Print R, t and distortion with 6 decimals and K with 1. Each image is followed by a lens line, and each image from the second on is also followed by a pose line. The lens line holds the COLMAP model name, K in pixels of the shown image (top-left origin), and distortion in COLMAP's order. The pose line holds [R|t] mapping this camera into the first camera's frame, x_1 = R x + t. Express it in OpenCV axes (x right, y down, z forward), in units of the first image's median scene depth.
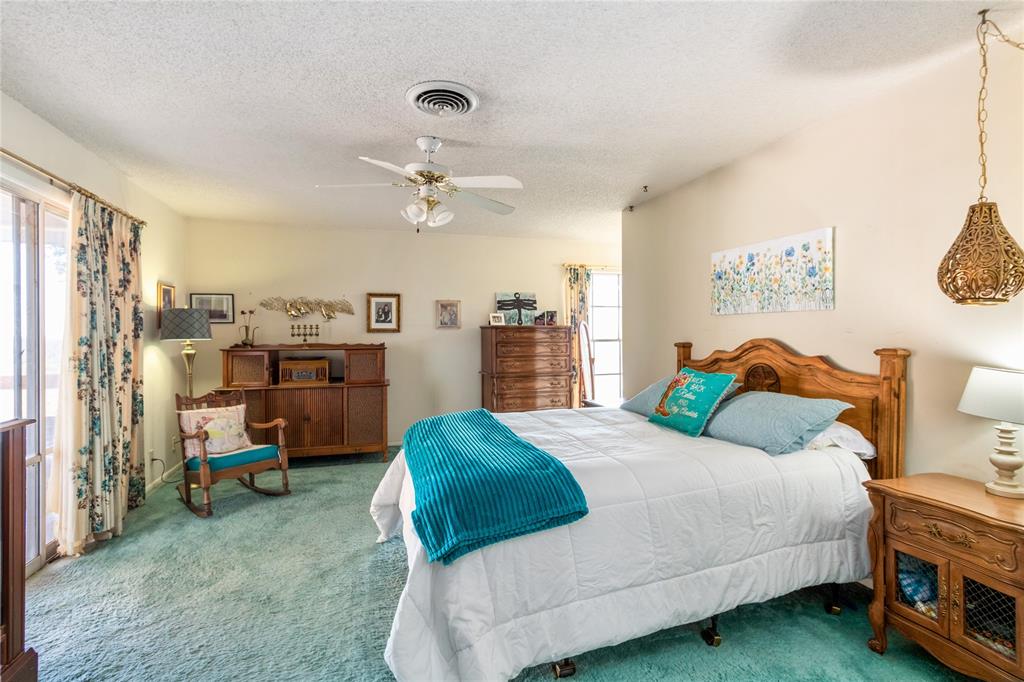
lens RADIAL K [[517.6, 0, 512.0], [0, 517.6, 341.0], [0, 0, 1]] dist [-0.000596, -0.000044]
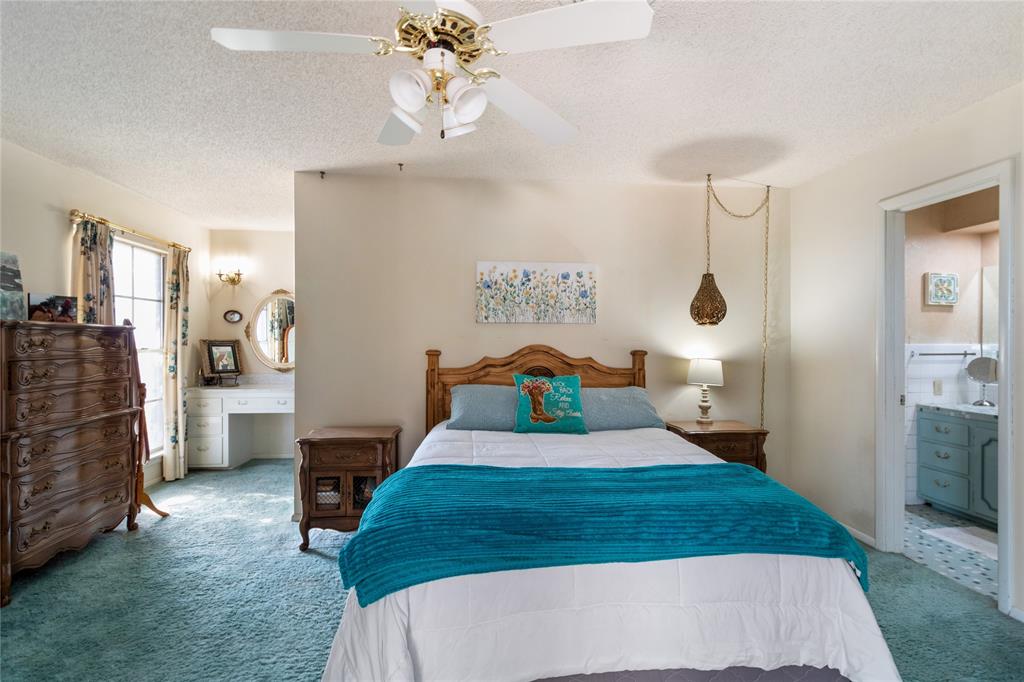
lens RADIAL K [[517.6, 0, 512.0], [0, 517.6, 341.0], [0, 0, 1]] dist [-0.000596, -0.000044]
pose [[0.143535, 0.004469, 0.989635, -0.653383], [0.014048, 0.999880, -0.006552, -0.006486], [-0.989546, 0.014843, 0.143455, 0.853297]]
